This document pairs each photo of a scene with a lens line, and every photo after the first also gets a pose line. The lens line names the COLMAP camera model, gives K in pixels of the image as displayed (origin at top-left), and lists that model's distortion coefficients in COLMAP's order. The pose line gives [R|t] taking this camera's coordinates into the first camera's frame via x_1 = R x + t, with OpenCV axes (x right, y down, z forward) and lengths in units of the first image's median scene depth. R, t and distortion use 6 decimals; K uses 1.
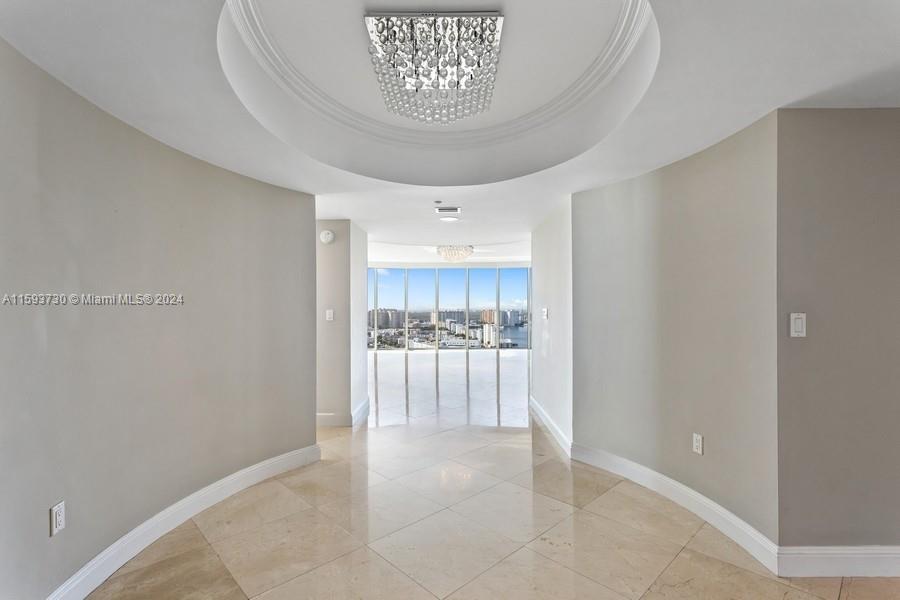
lens RADIAL K [[426.8, 0, 452.7], [0, 426.8, 304.6], [0, 0, 1]] dist [0.008714, 0.001826]
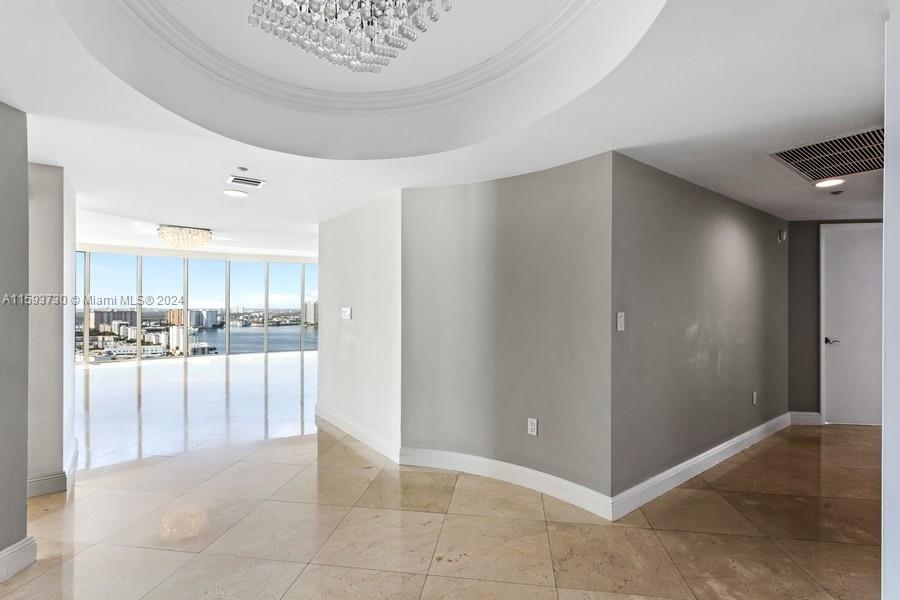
lens RADIAL K [[426.8, 0, 451.7], [0, 426.8, 303.8], [0, 0, 1]] dist [0.008714, 0.001826]
pose [[0.791947, 0.010210, 0.610505, -0.182188], [-0.009703, 0.999944, -0.004137, 0.002227], [-0.610513, -0.002647, 0.792002, 0.140778]]
